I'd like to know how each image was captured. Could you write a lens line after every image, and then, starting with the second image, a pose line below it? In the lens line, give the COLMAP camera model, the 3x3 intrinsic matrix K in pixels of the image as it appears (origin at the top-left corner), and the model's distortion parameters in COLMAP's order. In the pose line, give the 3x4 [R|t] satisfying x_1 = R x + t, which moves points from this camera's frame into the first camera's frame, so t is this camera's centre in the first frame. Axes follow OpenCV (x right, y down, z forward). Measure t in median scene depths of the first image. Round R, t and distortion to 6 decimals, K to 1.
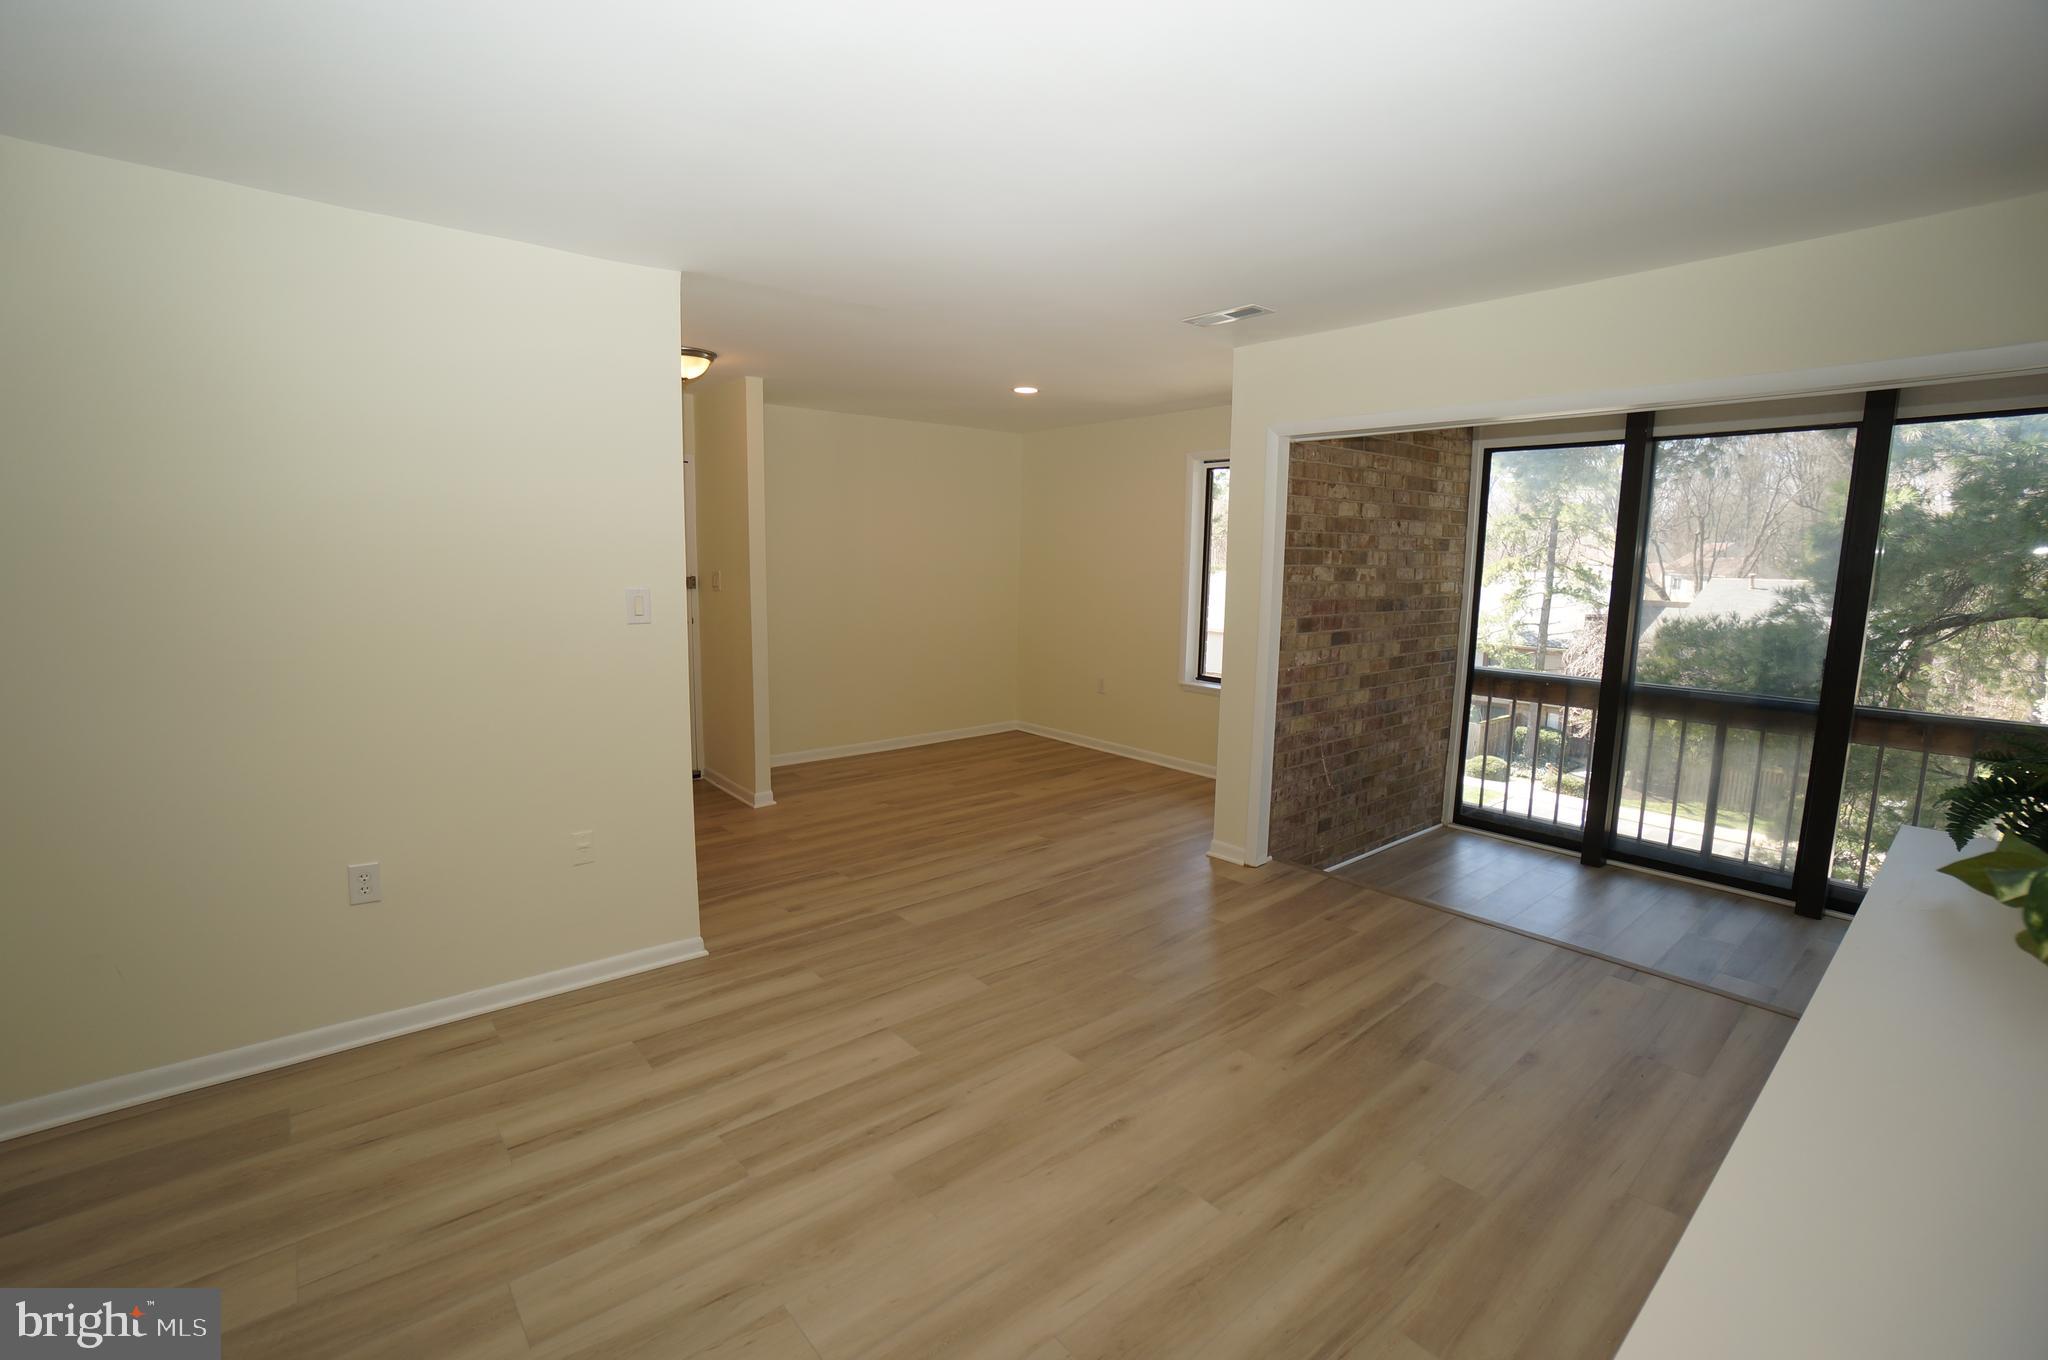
lens RADIAL K [[895.3, 0, 1042.7], [0, 895.3, 672.7], [0, 0, 1]] dist [-0.026363, 0.002950]
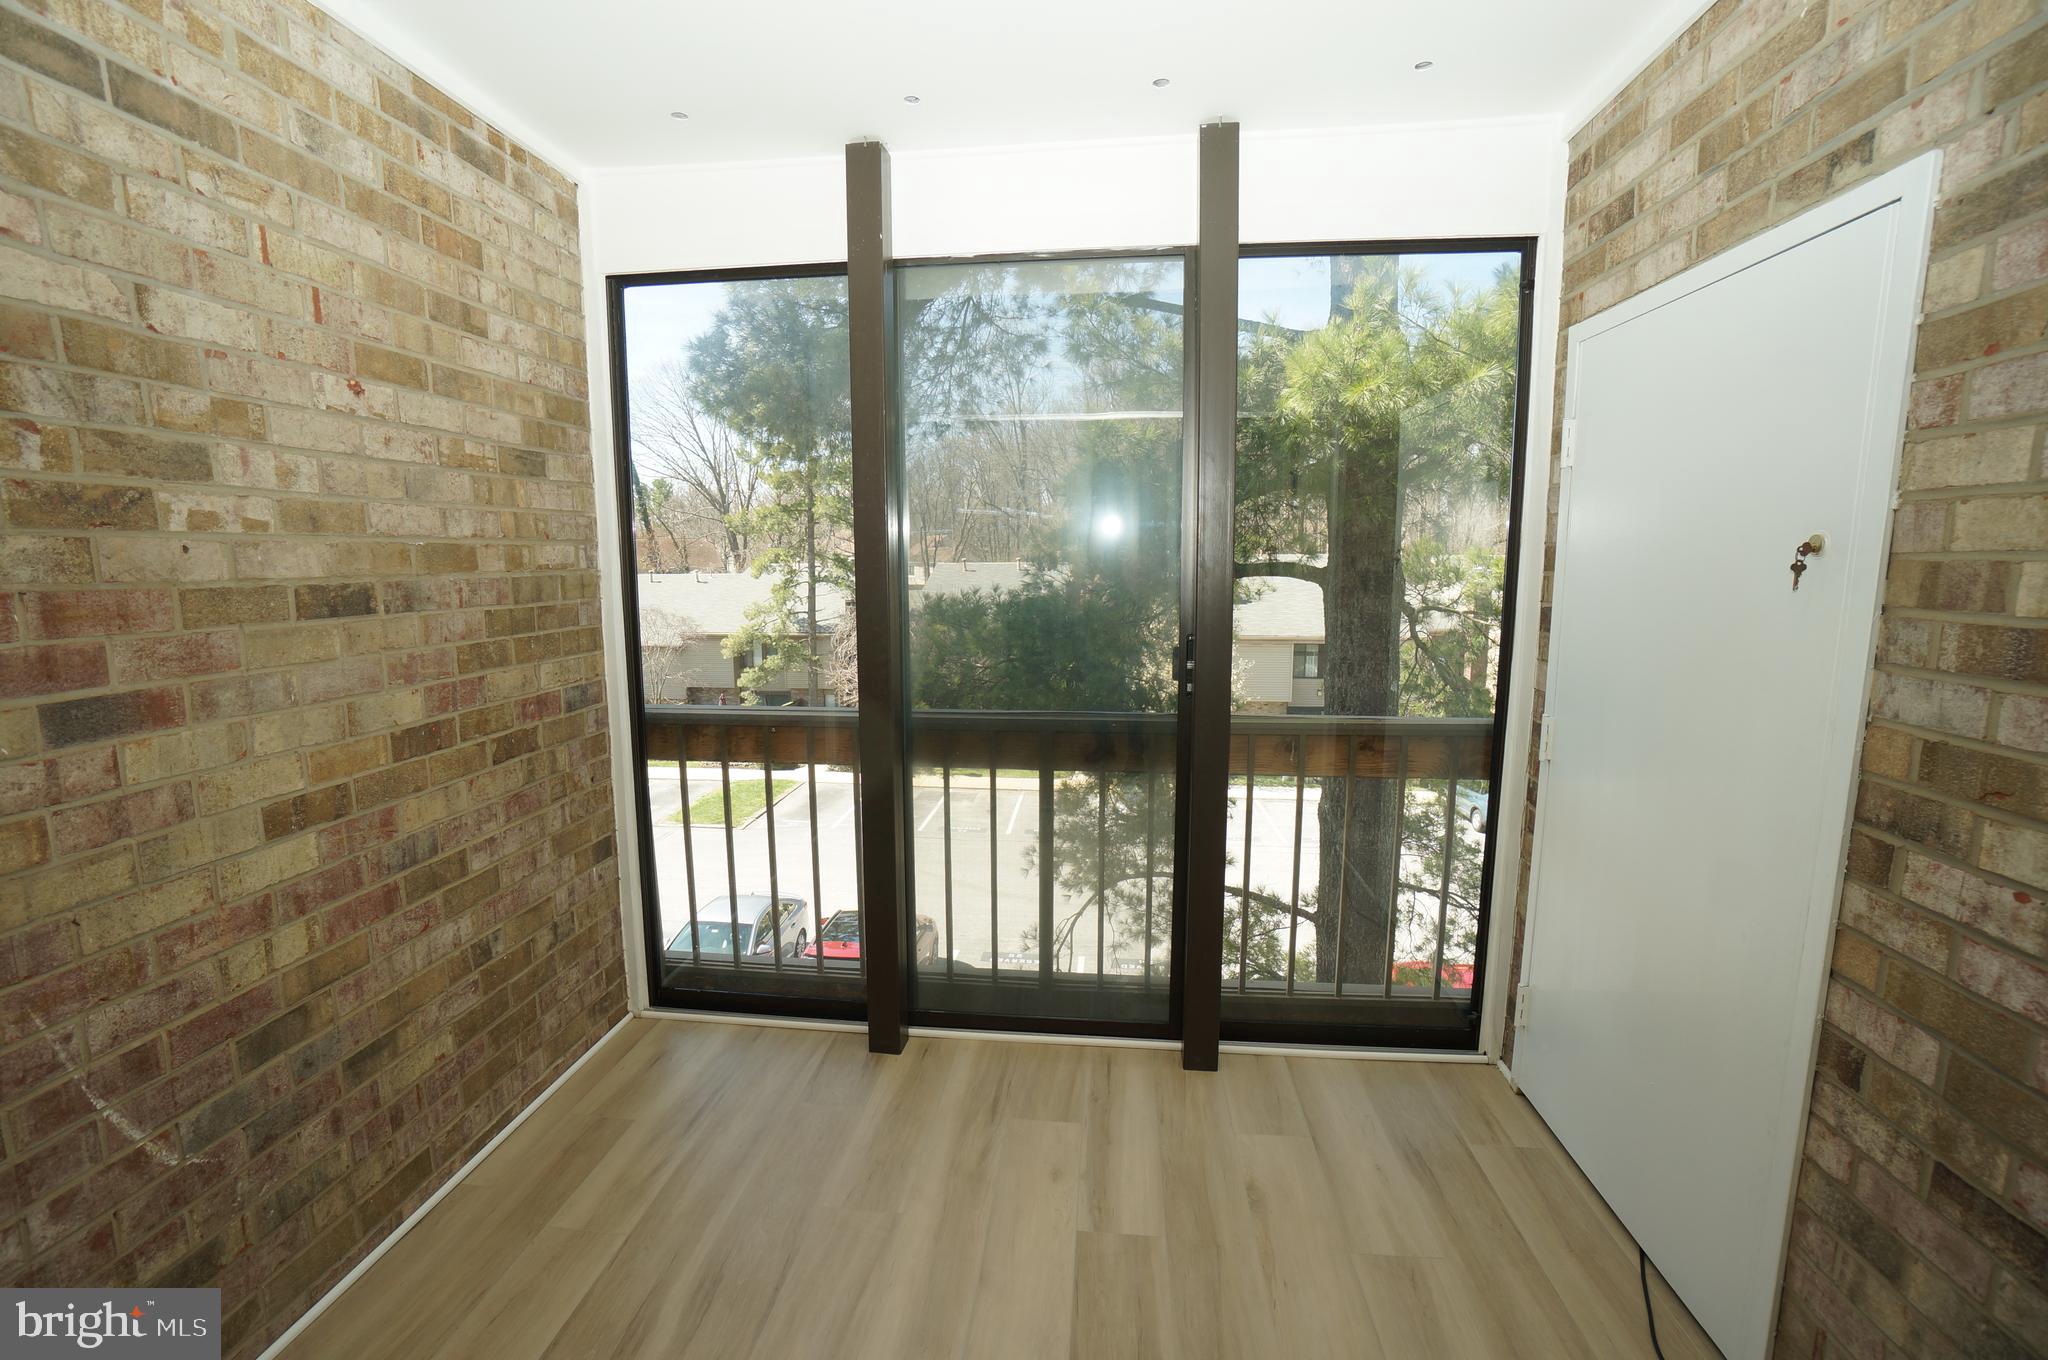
lens RADIAL K [[895.3, 0, 1027.7], [0, 895.3, 670.8], [0, 0, 1]] dist [-0.026363, 0.002950]
pose [[0.732359, -0.109817, 0.672005, 0.347077], [0.109296, 0.993071, 0.043172, -0.031032], [-0.672090, 0.041831, 0.739287, 0.536808]]
